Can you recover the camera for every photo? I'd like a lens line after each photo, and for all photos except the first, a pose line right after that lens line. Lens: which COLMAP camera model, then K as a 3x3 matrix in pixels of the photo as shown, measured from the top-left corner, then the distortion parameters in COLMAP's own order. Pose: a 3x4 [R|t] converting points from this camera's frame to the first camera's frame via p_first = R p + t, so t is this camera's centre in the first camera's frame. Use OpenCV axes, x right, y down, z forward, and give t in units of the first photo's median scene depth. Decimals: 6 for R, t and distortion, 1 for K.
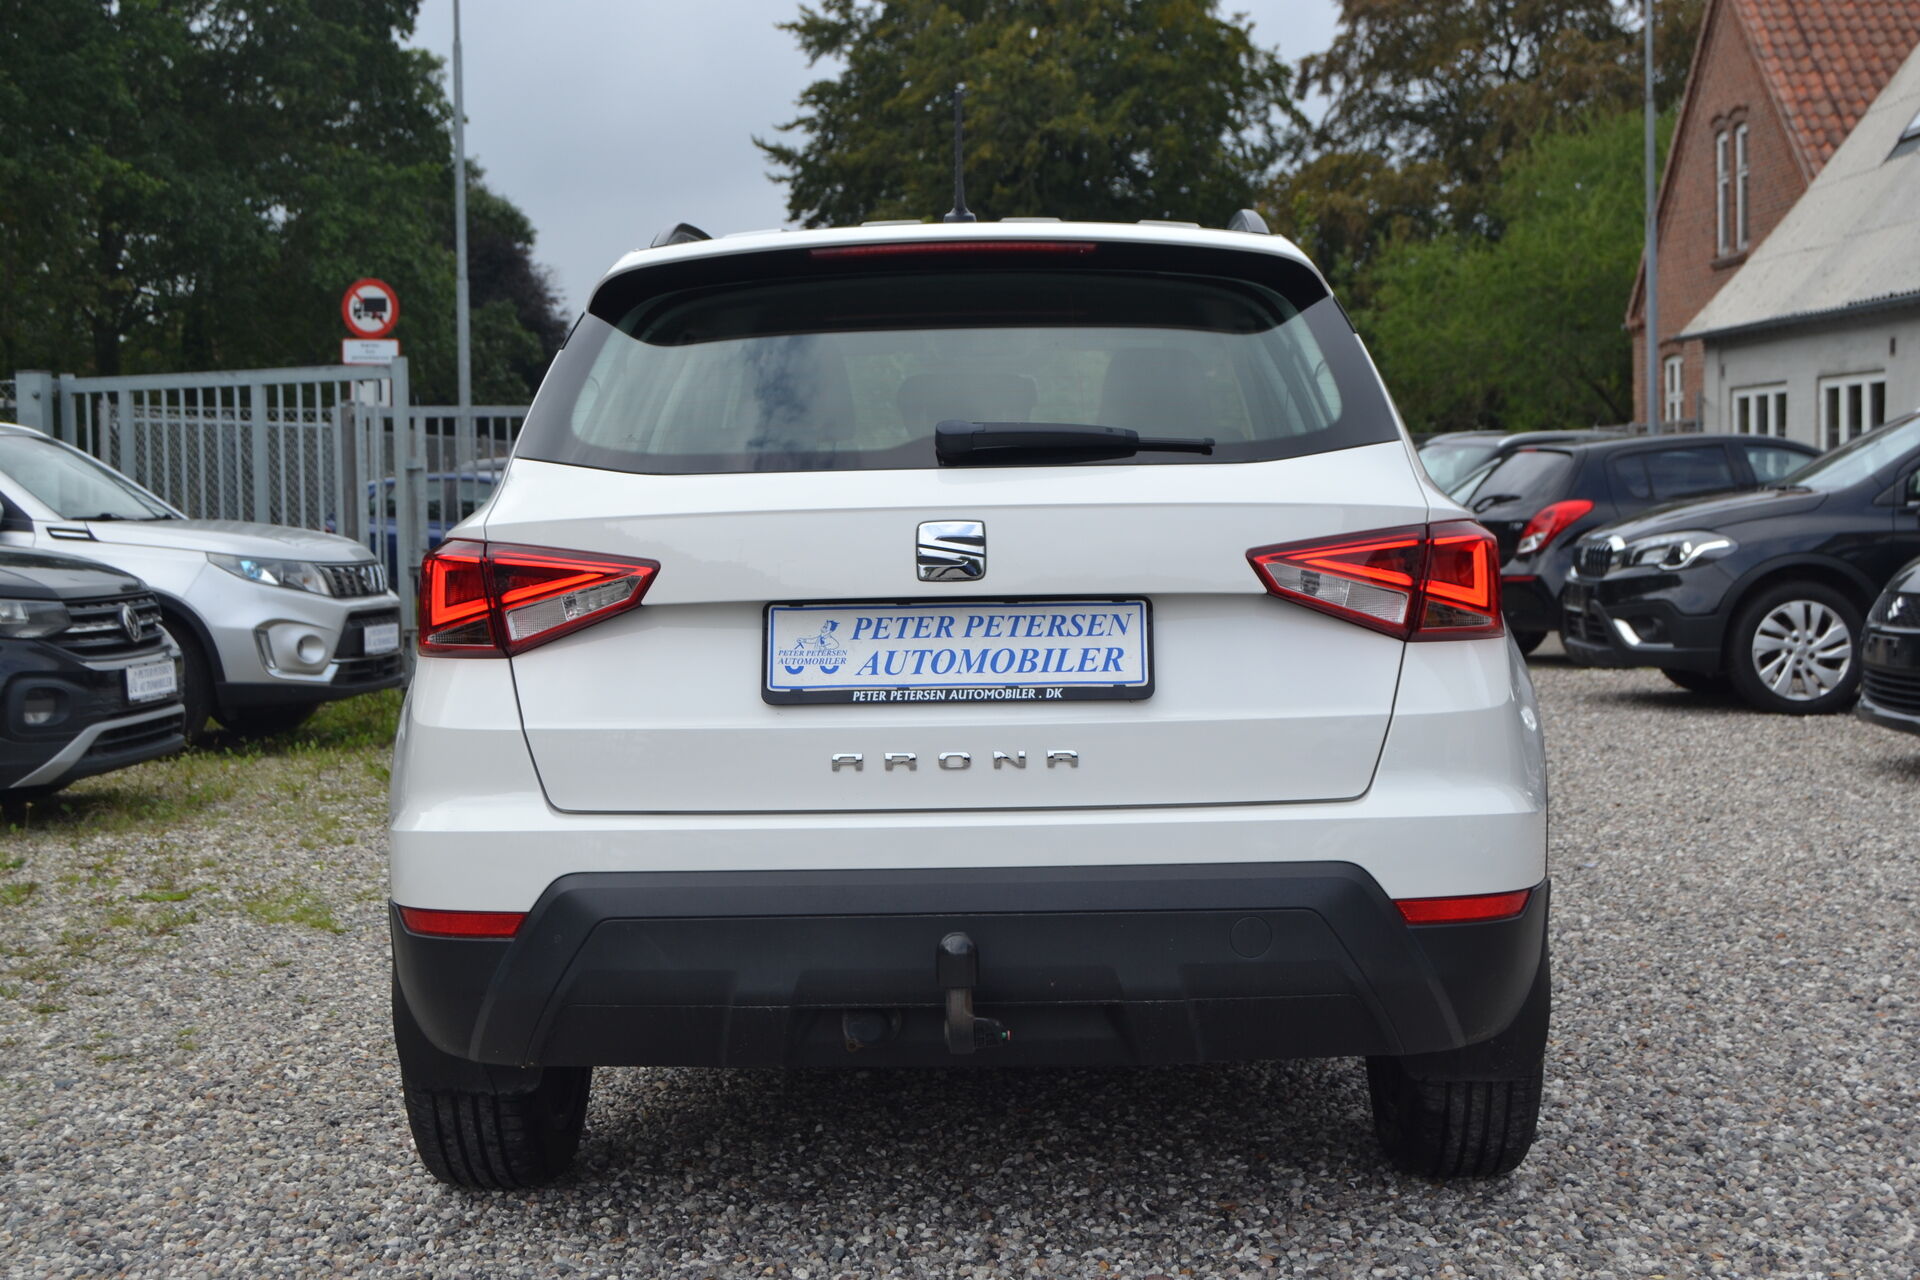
lens RADIAL K [[2740.6, 0, 984.6], [0, 2740.6, 640.0], [0, 0, 1]] dist [-0.048897, -0.014006]
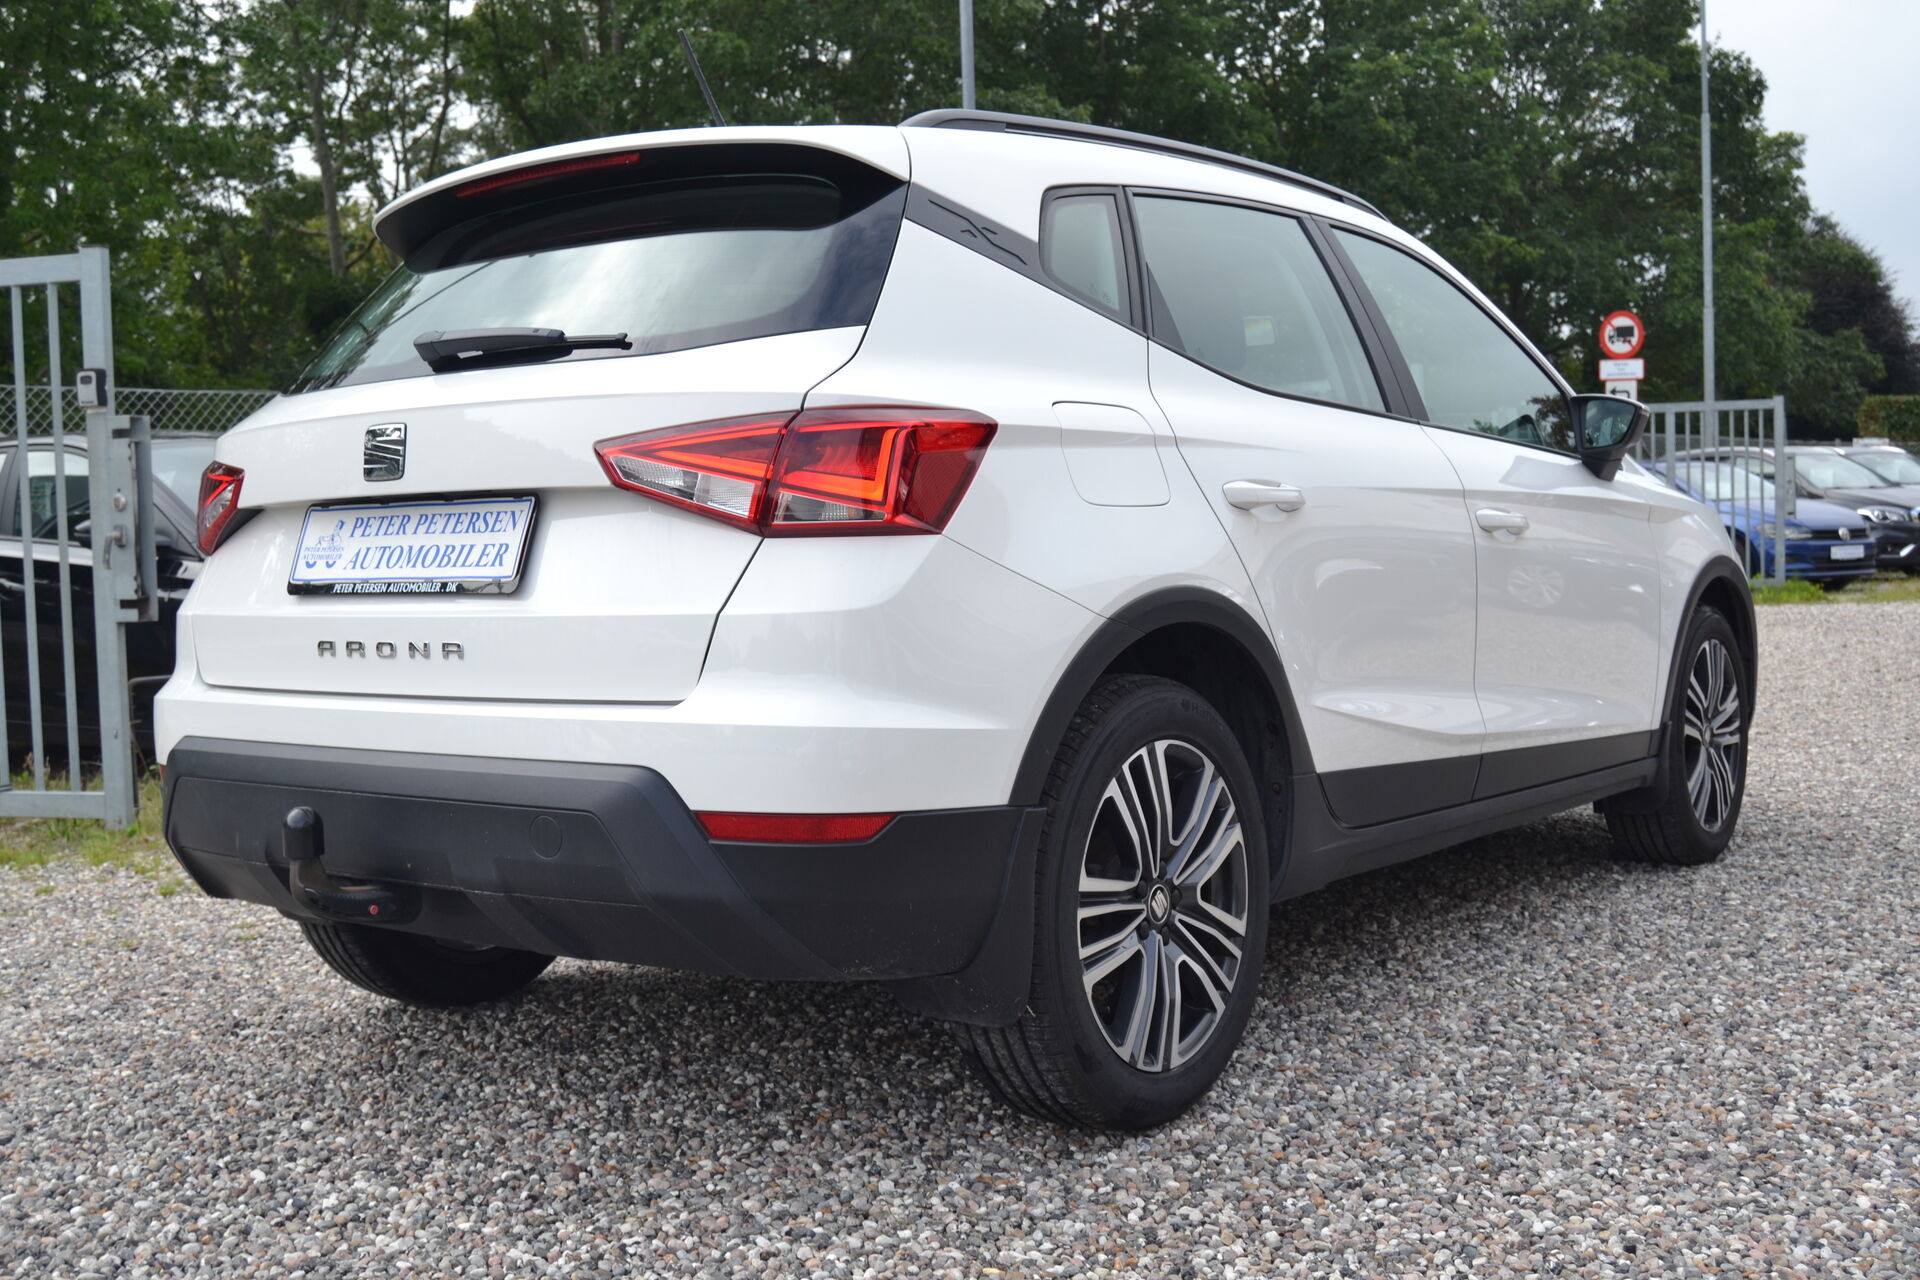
lens RADIAL K [[2053.6, 0, 960.0], [0, 2053.6, 640.0], [0, 0, 1]] dist [-0.065573, -0.004908]
pose [[0.811982, 0.023247, -0.583219, 0.618609], [-0.012834, 0.999676, 0.021979, 0.019491], [0.583541, -0.010361, 0.812017, 0.473486]]
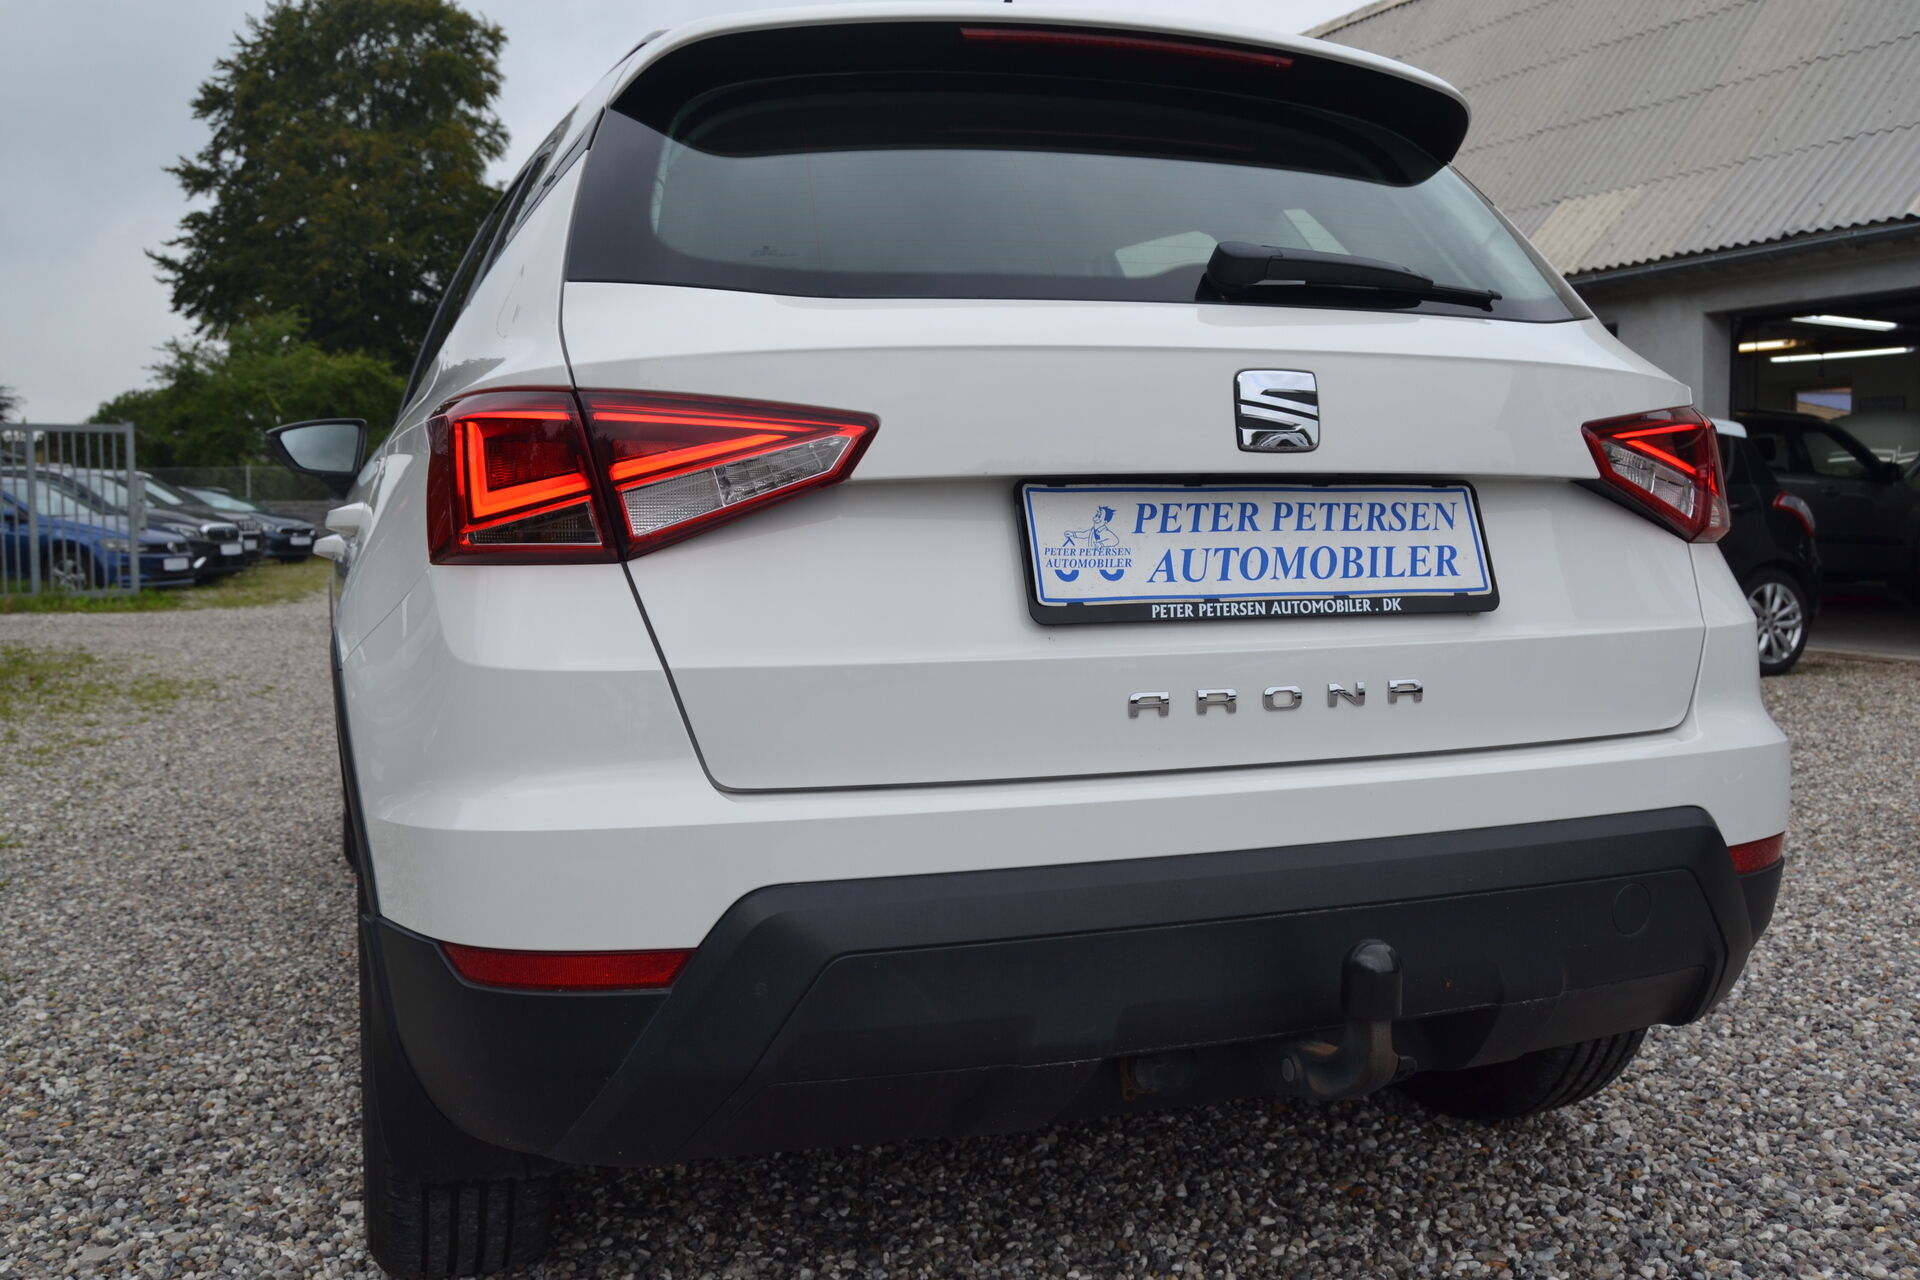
lens RADIAL K [[1745.0, 0, 960.0], [0, 1745.0, 640.0], [0, 0, 1]] dist [-0.068507, 0.017859]
pose [[0.932935, -0.016731, 0.359656, -0.252495], [0.009918, 0.999735, 0.020779, 0.017607], [-0.359909, -0.015819, 0.932853, 0.582676]]
